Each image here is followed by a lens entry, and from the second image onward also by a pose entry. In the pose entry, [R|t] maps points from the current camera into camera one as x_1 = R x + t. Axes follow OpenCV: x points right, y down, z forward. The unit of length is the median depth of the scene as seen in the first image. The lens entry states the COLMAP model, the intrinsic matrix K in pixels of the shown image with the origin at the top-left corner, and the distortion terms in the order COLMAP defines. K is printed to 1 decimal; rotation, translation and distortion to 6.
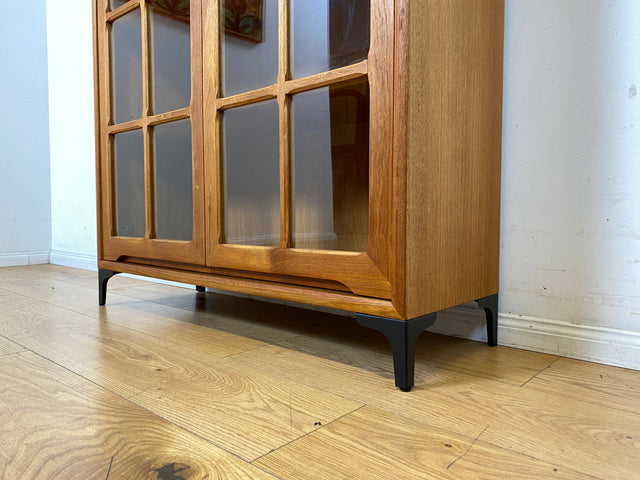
lens RADIAL K [[492.7, 0, 324.3], [0, 492.7, 235.7], [0, 0, 1]] dist [0.023099, -0.019374]
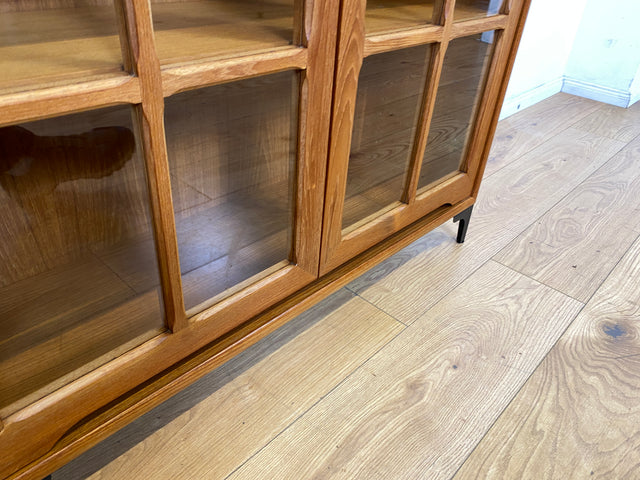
lens RADIAL K [[492.7, 0, 321.6], [0, 492.7, 239.0], [0, 0, 1]] dist [0.023099, -0.019374]
pose [[0.033436, -0.547301, 0.836268, -1.111089], [-0.022156, 0.836124, 0.548093, -0.524010], [-0.999195, -0.036854, 0.015831, 1.348106]]
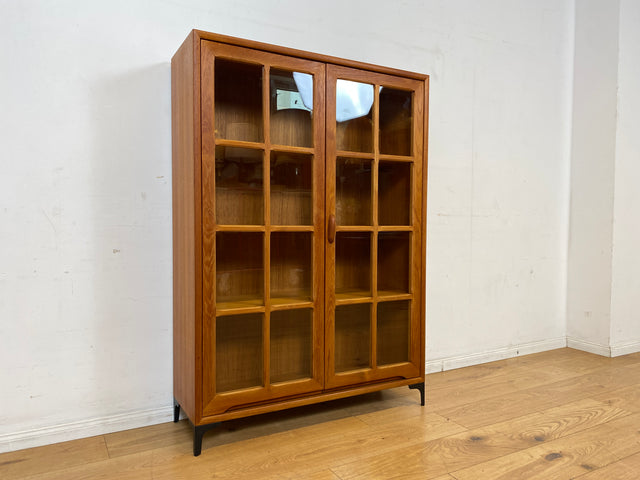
lens RADIAL K [[492.7, 0, 330.1], [0, 492.7, 242.5], [0, 0, 1]] dist [0.023099, -0.019374]
pose [[0.318104, -0.034994, 0.947410, -2.653468], [0.033223, 0.999116, 0.025749, -0.720916], [-0.947474, 0.023285, 0.318985, 0.528903]]
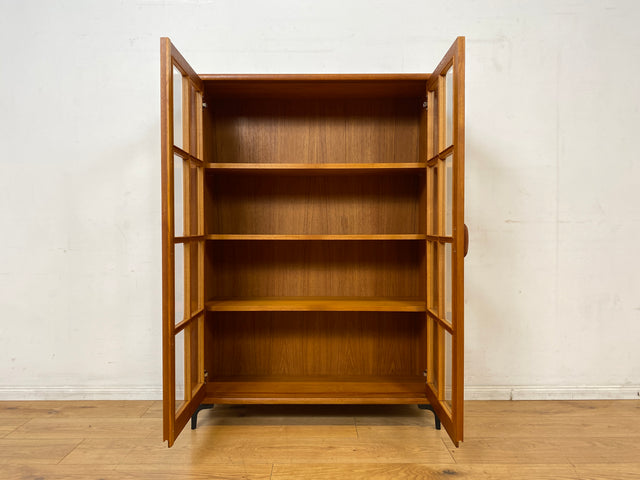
lens RADIAL K [[492.7, 0, 323.3], [0, 492.7, 238.0], [0, 0, 1]] dist [0.023099, -0.019374]
pose [[0.745058, -0.013866, 0.666855, -2.020402], [0.031241, 0.999412, -0.014124, -0.690763], [-0.666267, 0.031356, 0.745054, -0.617975]]
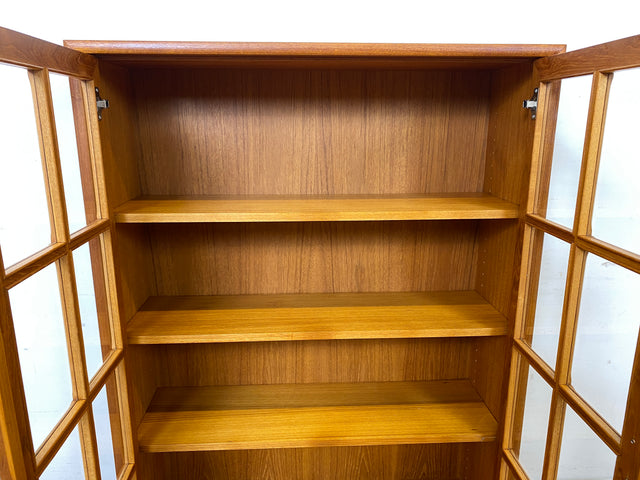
lens RADIAL K [[492.7, 0, 321.5], [0, 492.7, 242.0], [0, 0, 1]] dist [0.023099, -0.019374]
pose [[0.708145, -0.173175, 0.684501, -1.347636], [0.030925, 0.976132, 0.214963, -1.303681], [-0.705390, -0.131057, 0.696598, 0.266110]]
